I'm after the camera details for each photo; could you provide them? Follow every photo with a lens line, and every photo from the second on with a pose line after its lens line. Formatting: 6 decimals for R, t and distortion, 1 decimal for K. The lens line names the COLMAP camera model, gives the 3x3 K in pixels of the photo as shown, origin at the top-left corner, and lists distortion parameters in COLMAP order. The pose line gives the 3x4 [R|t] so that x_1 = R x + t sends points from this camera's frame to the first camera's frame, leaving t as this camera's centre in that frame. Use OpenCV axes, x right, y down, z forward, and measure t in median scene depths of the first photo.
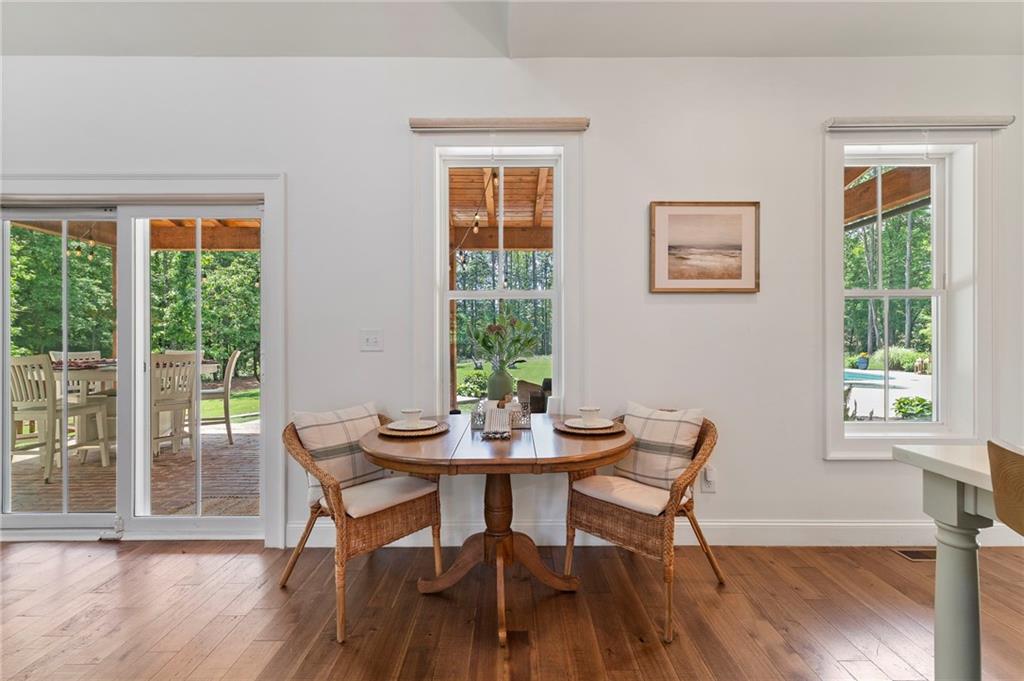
lens RADIAL K [[2906.7, 0, 510.6], [0, 2906.7, 340.9], [0, 0, 1]] dist [-0.668042, 0.000000]
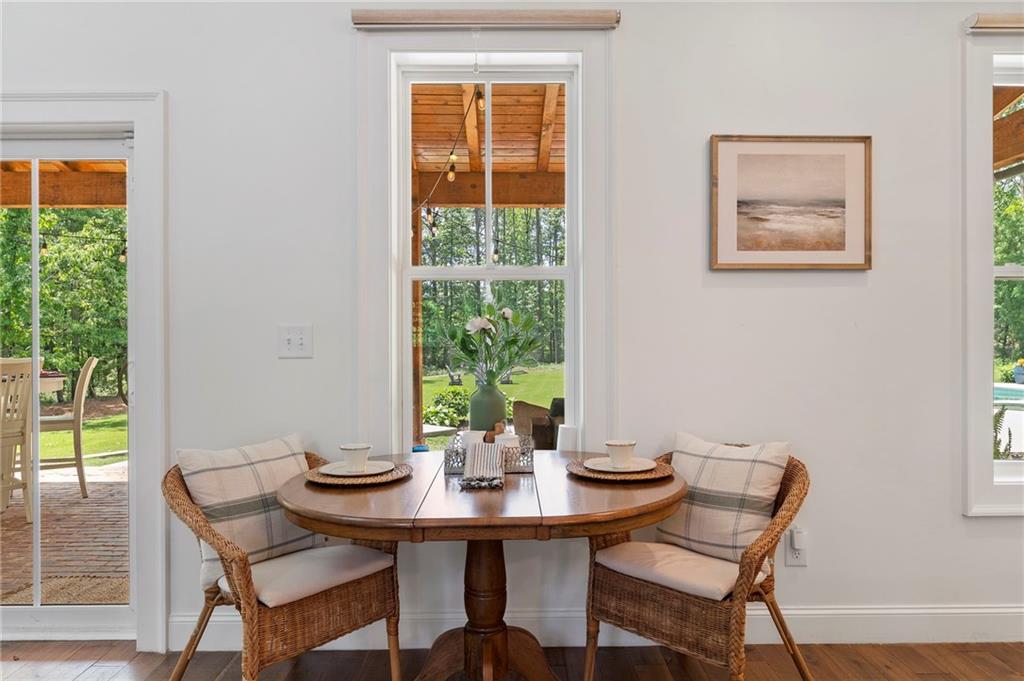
lens RADIAL K [[2906.7, 0, 514.2], [0, 2906.7, 339.1], [0, 0, 1]] dist [-0.668042, 0.000000]
pose [[0.999987, -0.000733, 0.005079, -0.000852], [0.000714, 0.999993, 0.003699, -0.003222], [-0.005082, -0.003695, 0.999980, 0.331437]]
